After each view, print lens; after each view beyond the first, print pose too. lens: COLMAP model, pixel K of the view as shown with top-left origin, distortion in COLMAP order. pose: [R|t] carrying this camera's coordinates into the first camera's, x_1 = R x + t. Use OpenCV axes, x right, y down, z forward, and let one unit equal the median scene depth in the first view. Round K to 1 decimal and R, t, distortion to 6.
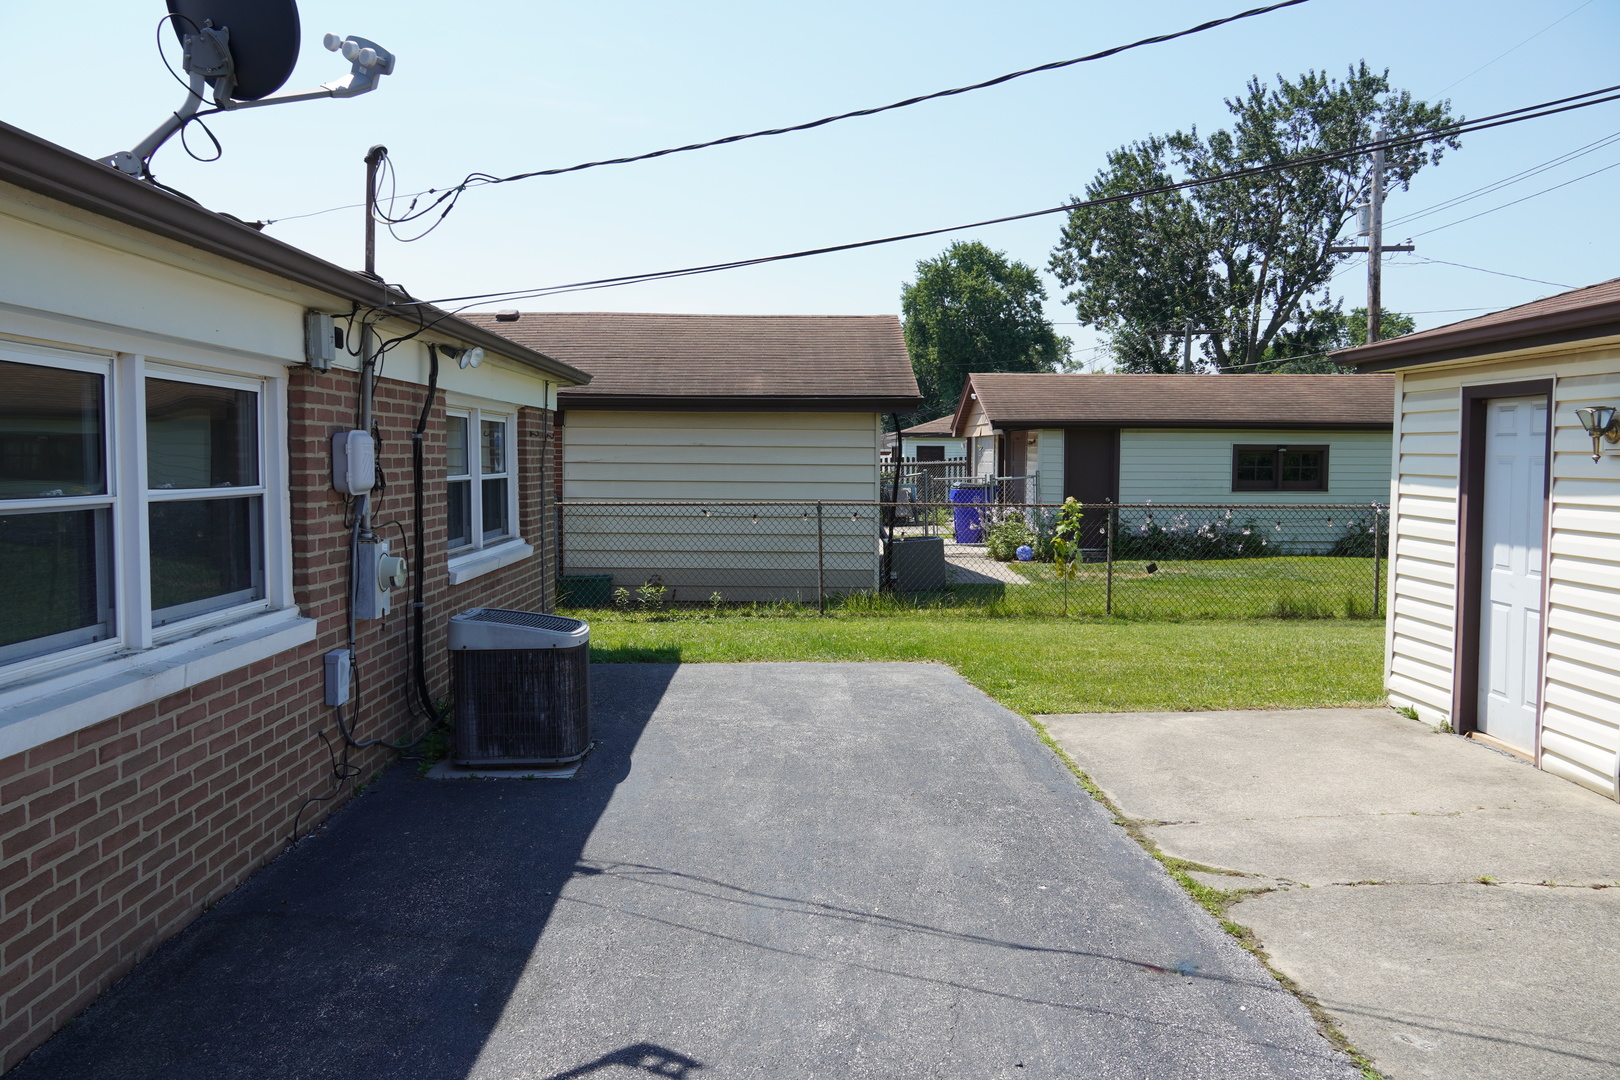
lens RADIAL K [[1210.6, 0, 810.7], [0, 1210.6, 537.6], [0, 0, 1]] dist [0.001352, 0.000143]
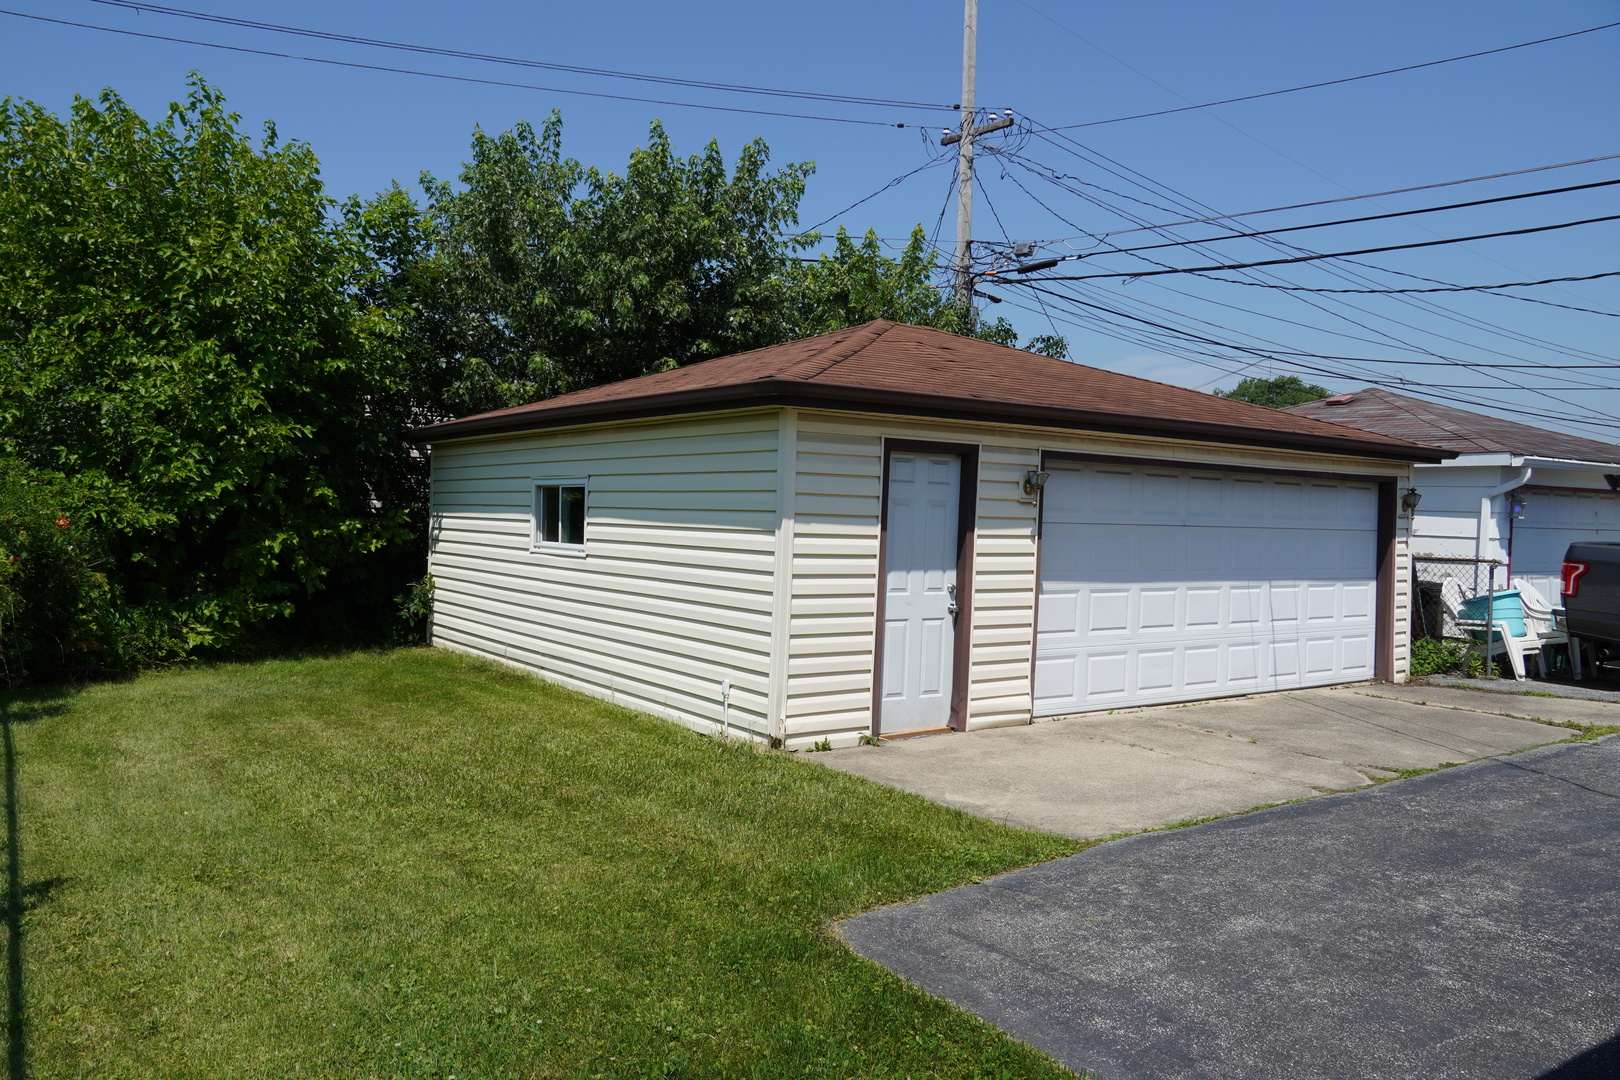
lens RADIAL K [[1210.6, 0, 809.6], [0, 1210.6, 535.5], [0, 0, 1]] dist [0.001352, 0.000143]
pose [[-0.572127, -0.041031, 0.819138, -0.373155], [0.027252, 0.997245, 0.068986, -0.117870], [-0.819712, 0.061792, -0.569433, 1.784012]]
